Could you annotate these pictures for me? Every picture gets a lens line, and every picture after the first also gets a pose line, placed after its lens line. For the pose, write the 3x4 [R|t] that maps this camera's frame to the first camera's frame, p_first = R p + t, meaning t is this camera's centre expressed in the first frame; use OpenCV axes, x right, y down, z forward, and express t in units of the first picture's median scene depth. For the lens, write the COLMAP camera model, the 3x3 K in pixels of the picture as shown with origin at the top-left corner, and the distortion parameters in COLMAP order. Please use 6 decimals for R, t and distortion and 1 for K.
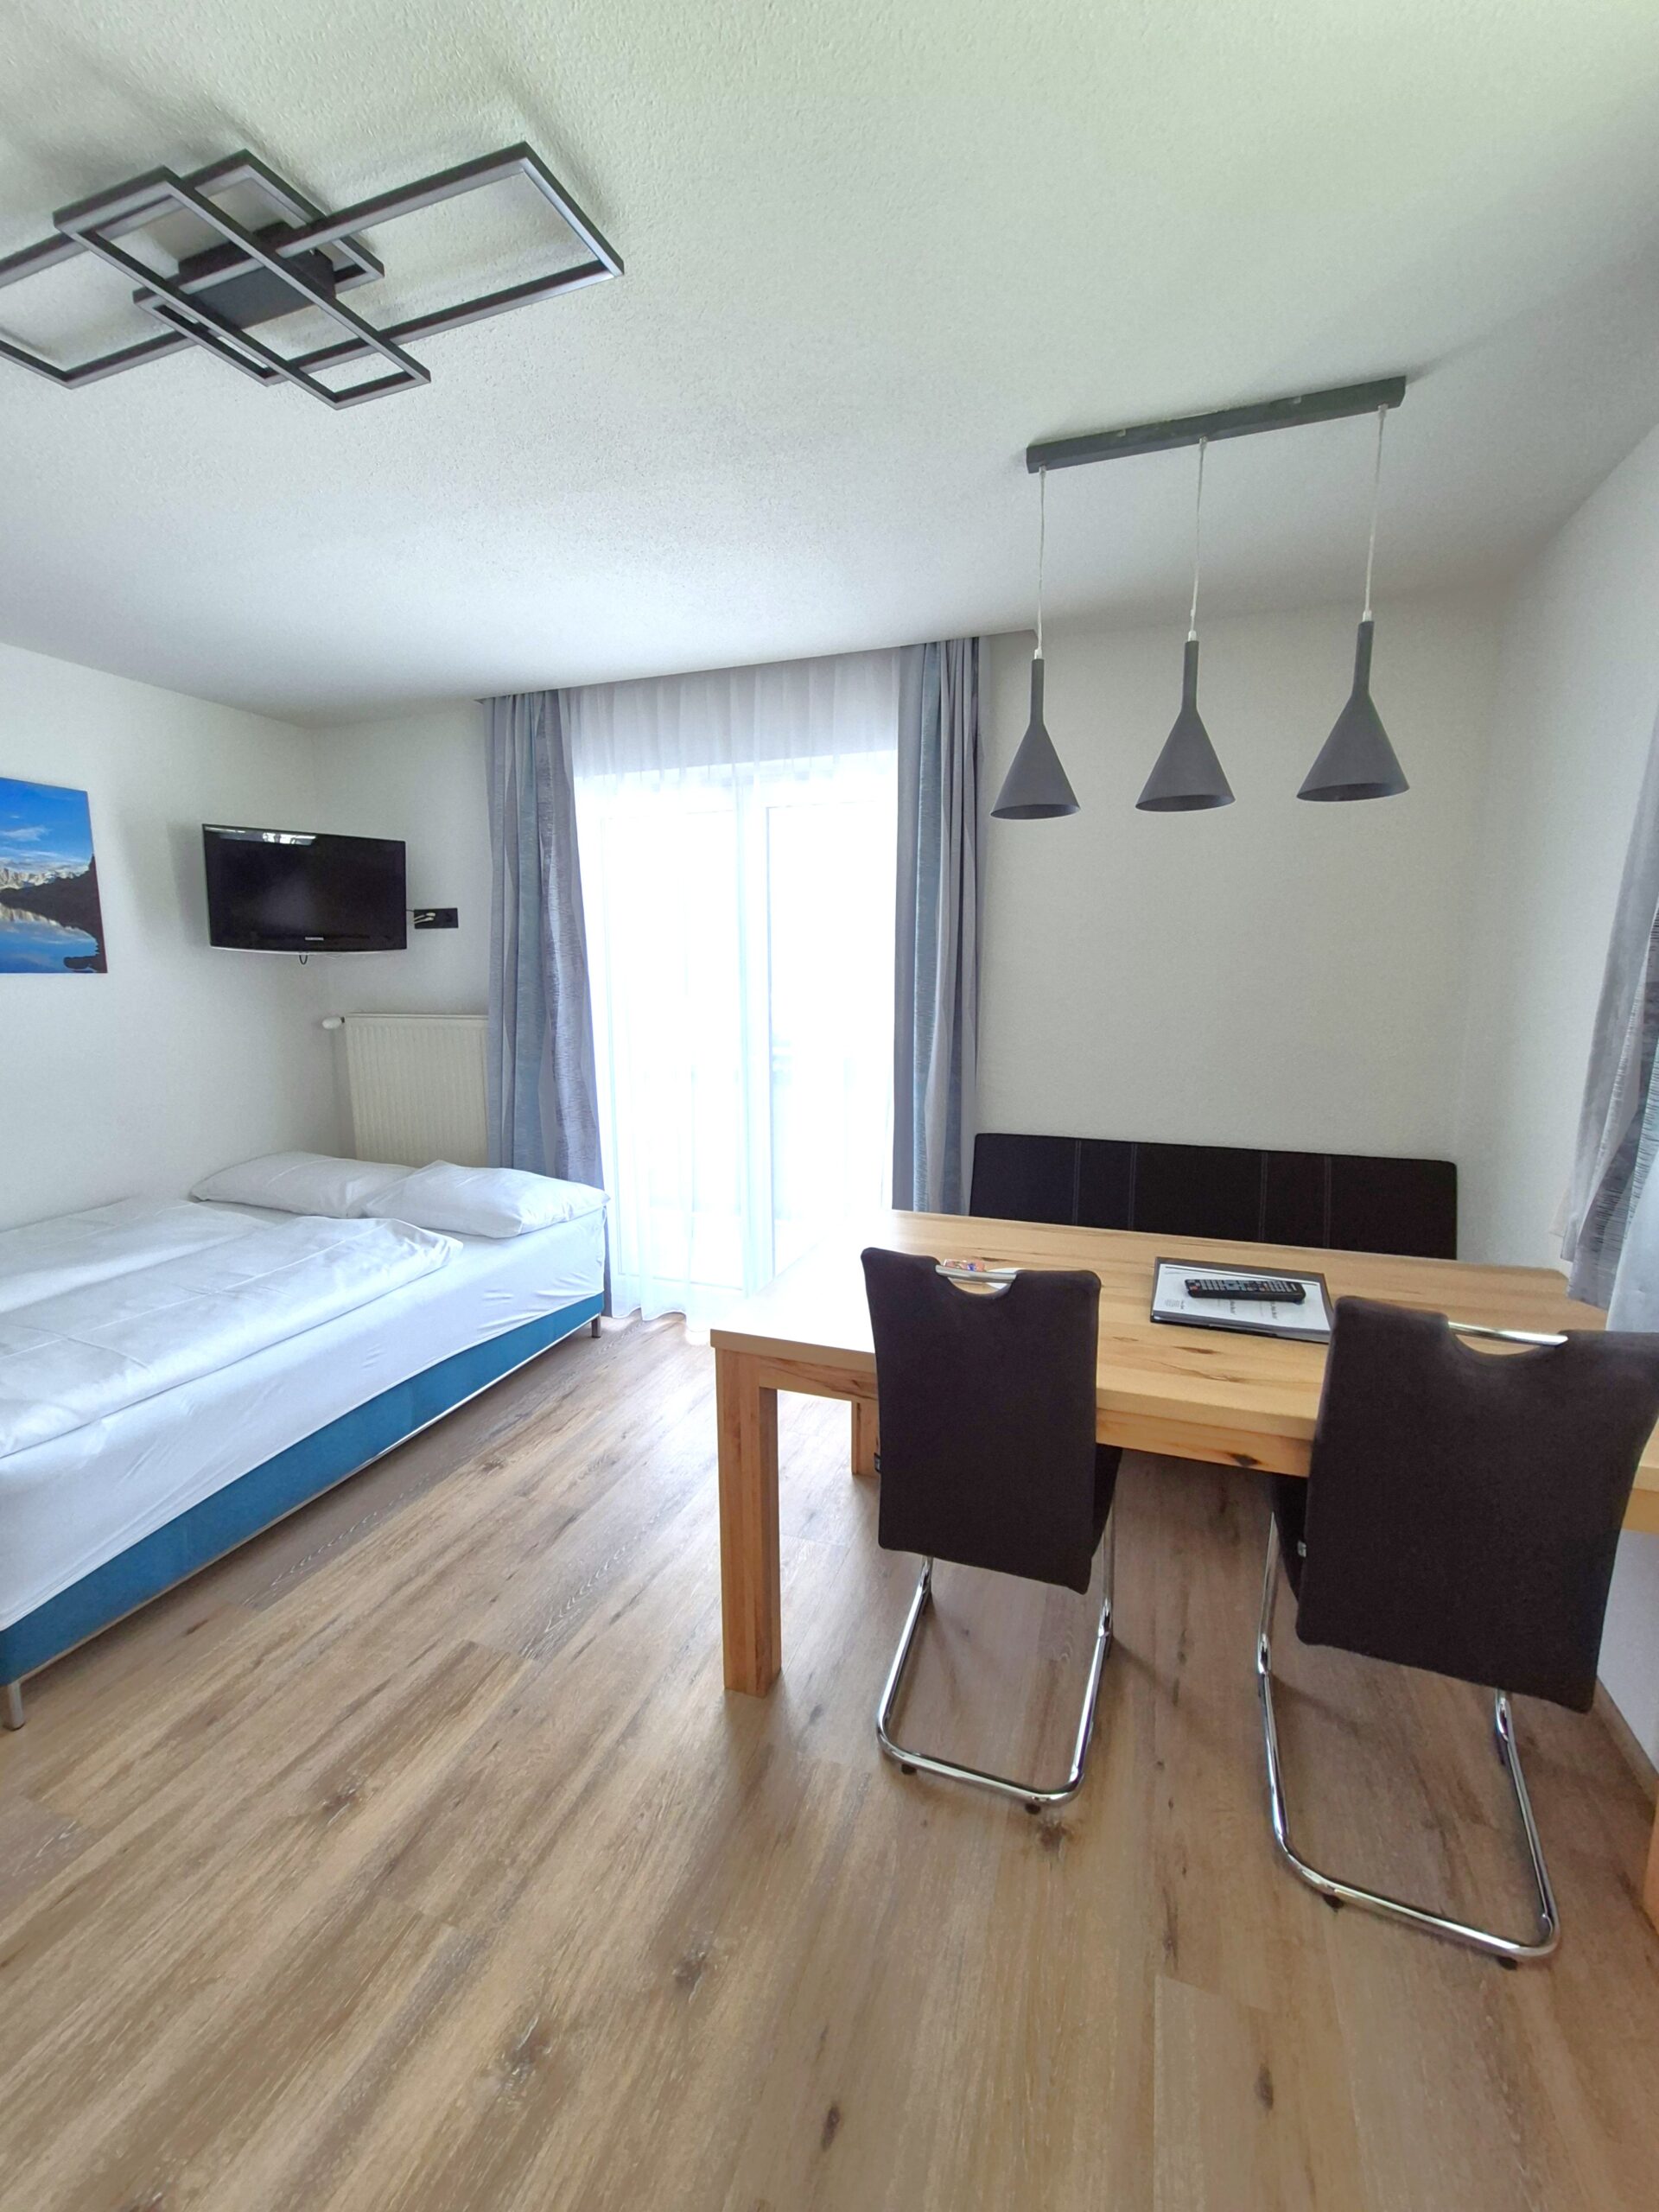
lens RADIAL K [[909.5, 0, 835.7], [0, 909.5, 1105.1], [0, 0, 1]] dist [0.000067, -0.000255]
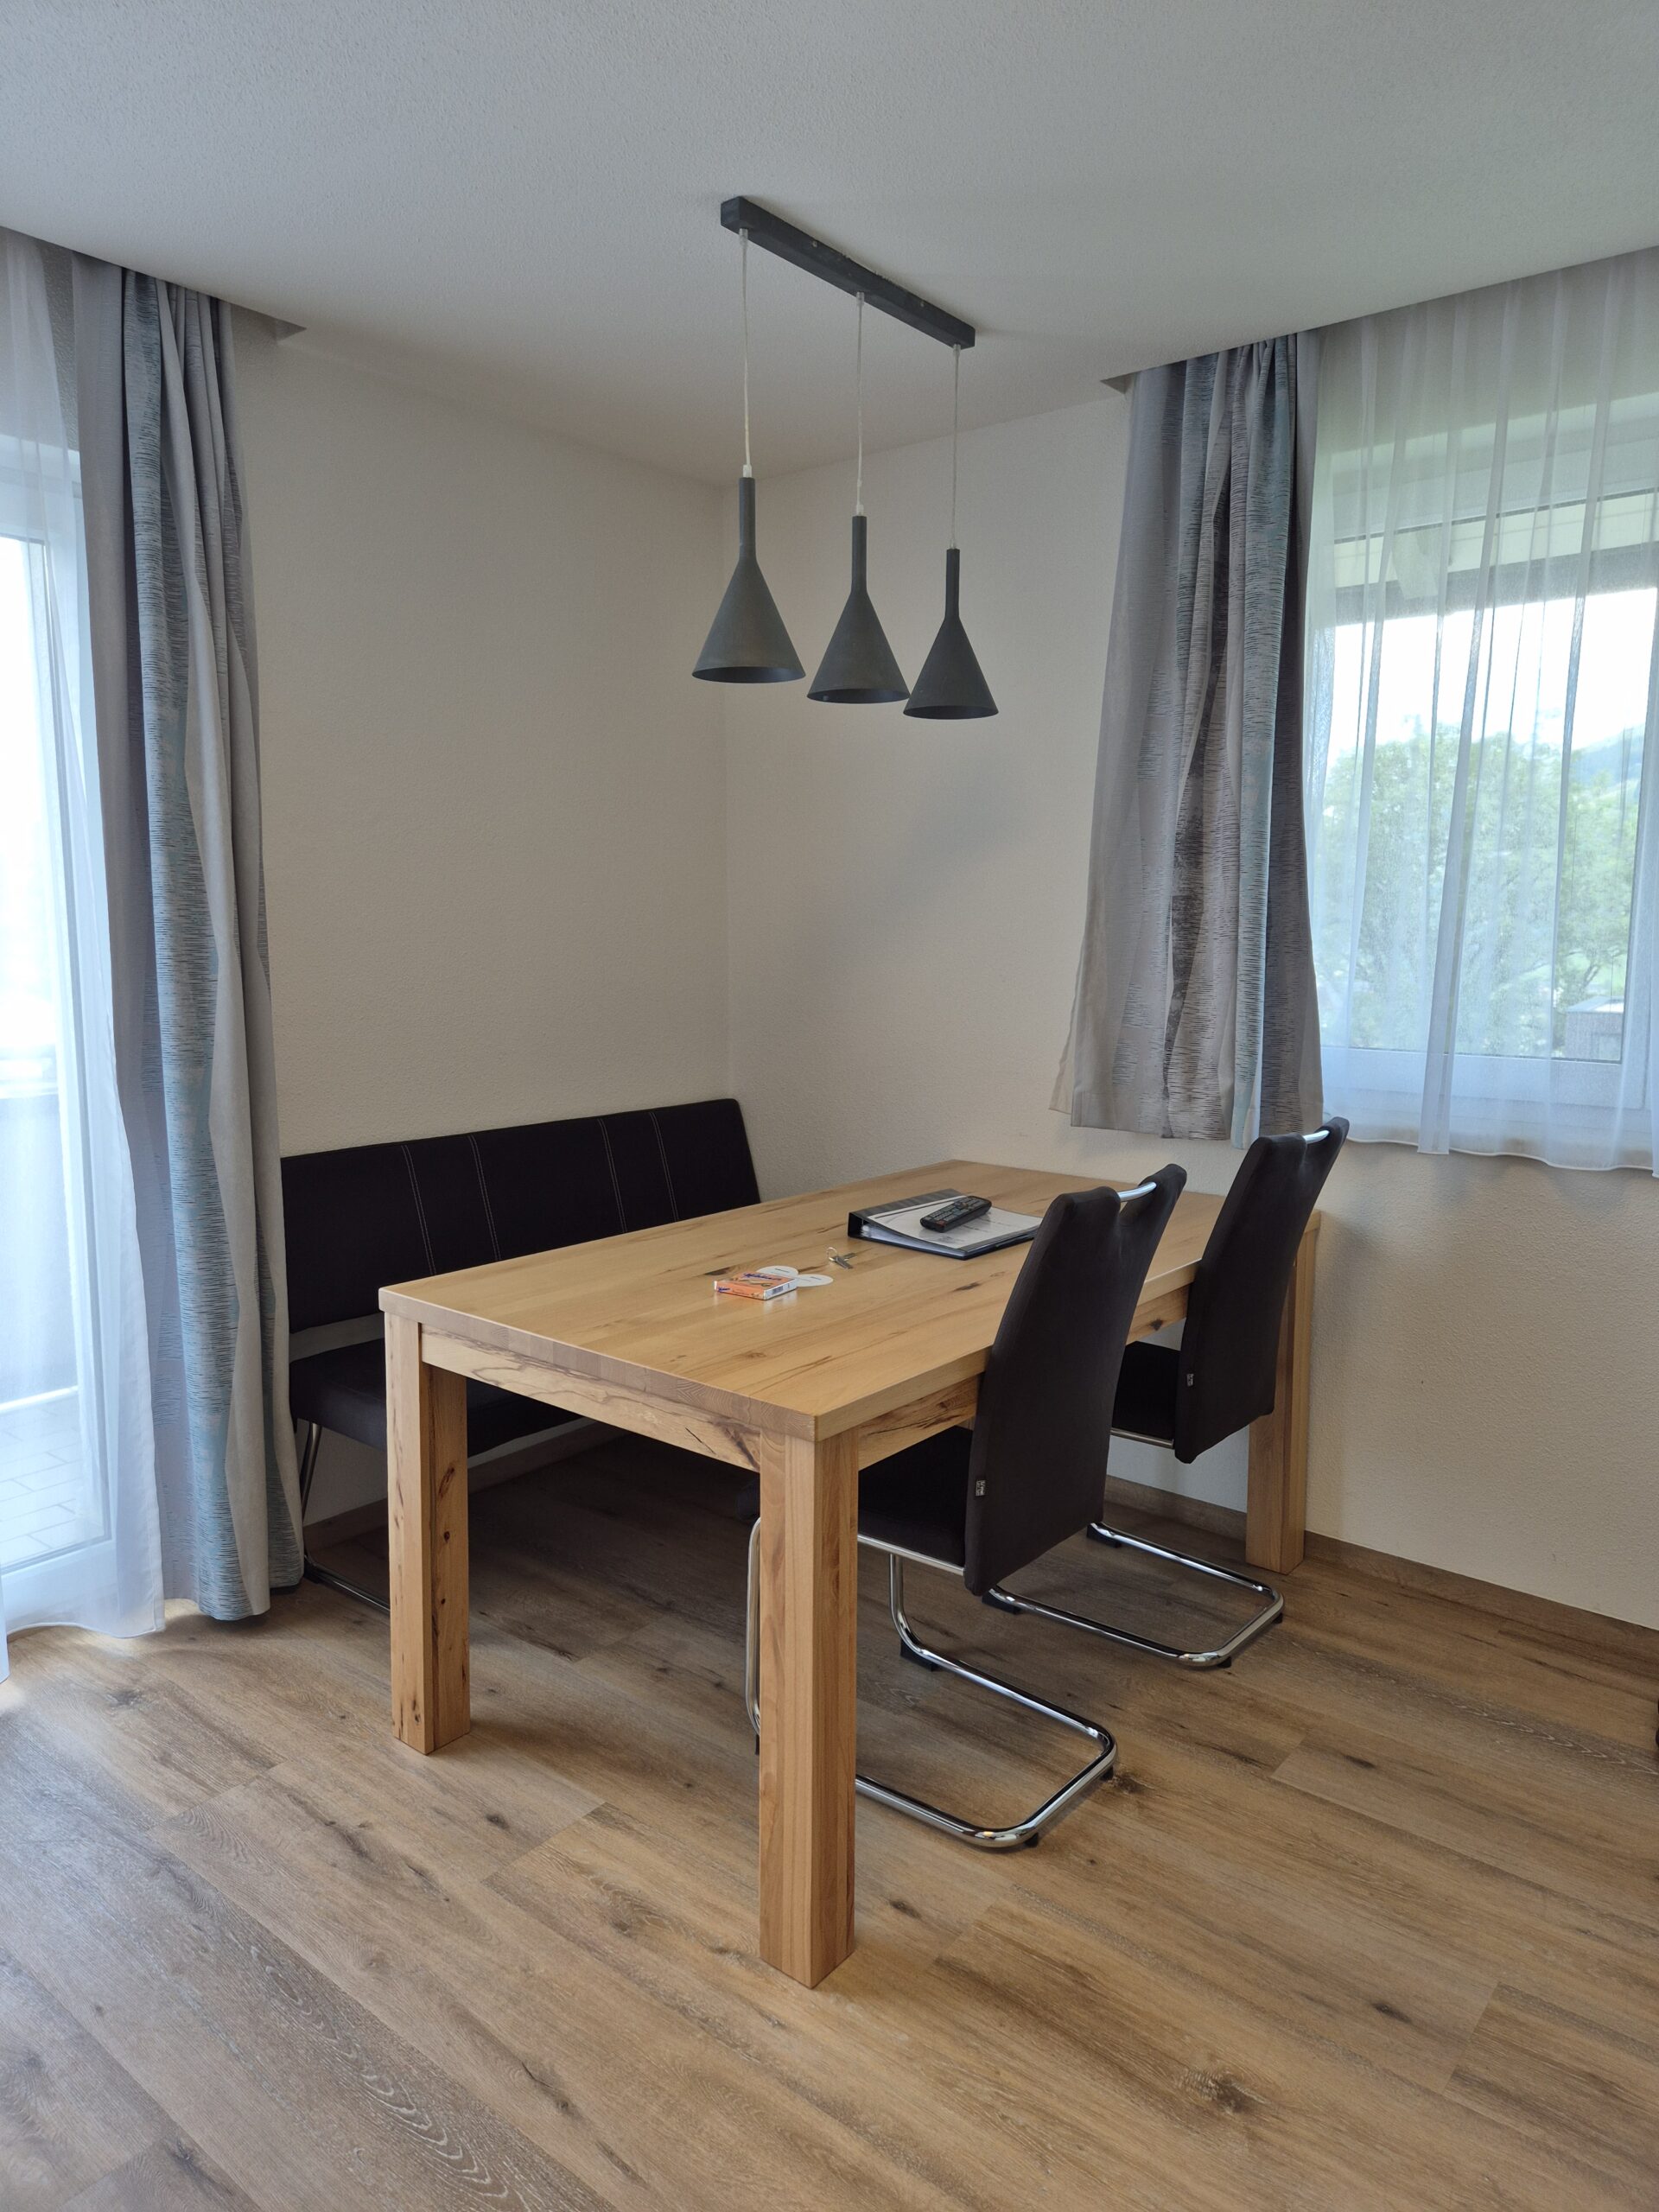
lens RADIAL K [[1479.4, 0, 814.3], [0, 1479.4, 1108.8], [0, 0, 1]] dist [0.059872, -0.051687]
pose [[0.331184, -0.118164, 0.936138, -1.110138], [0.137167, 0.987618, 0.076135, -0.050988], [-0.933543, 0.103192, 0.343291, 0.618334]]
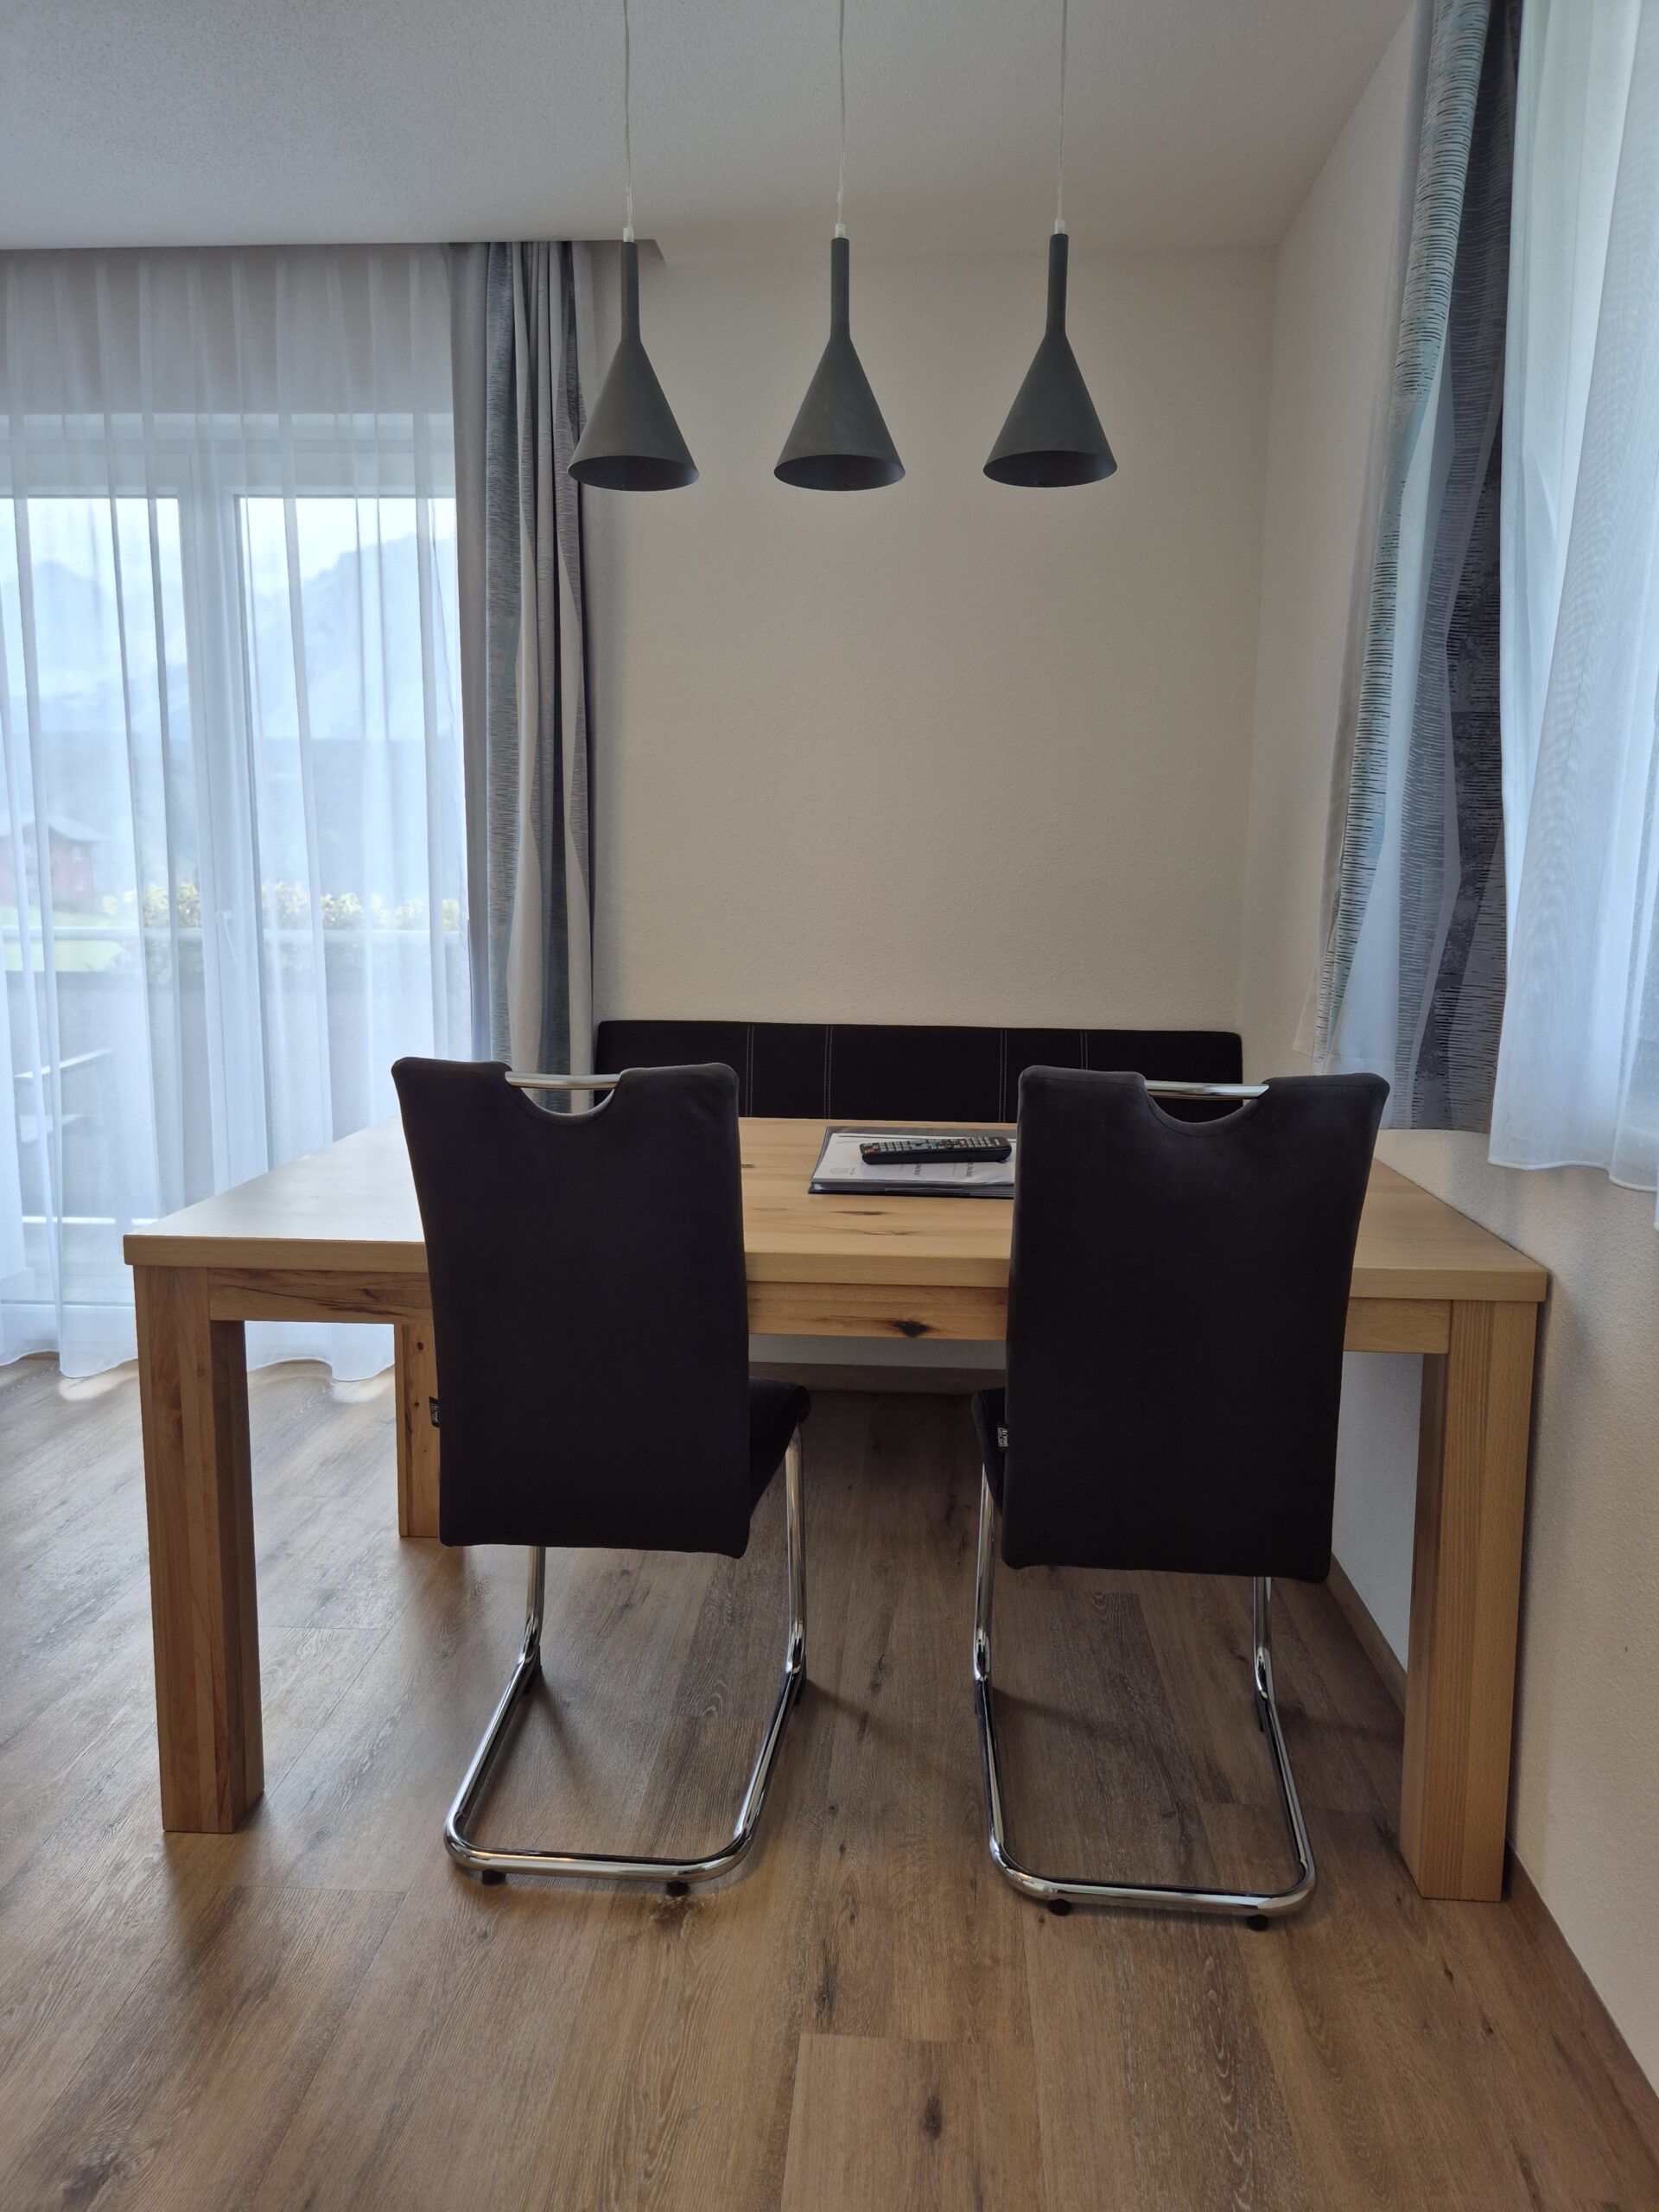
lens RADIAL K [[1479.4, 0, 841.4], [0, 1479.4, 1089.4], [0, 0, 1]] dist [0.059872, -0.051687]
pose [[0.962377, -0.026163, 0.270456, 0.061737], [0.029325, 0.999541, -0.007658, 0.169670], [-0.270131, 0.015301, 0.962702, -0.122113]]
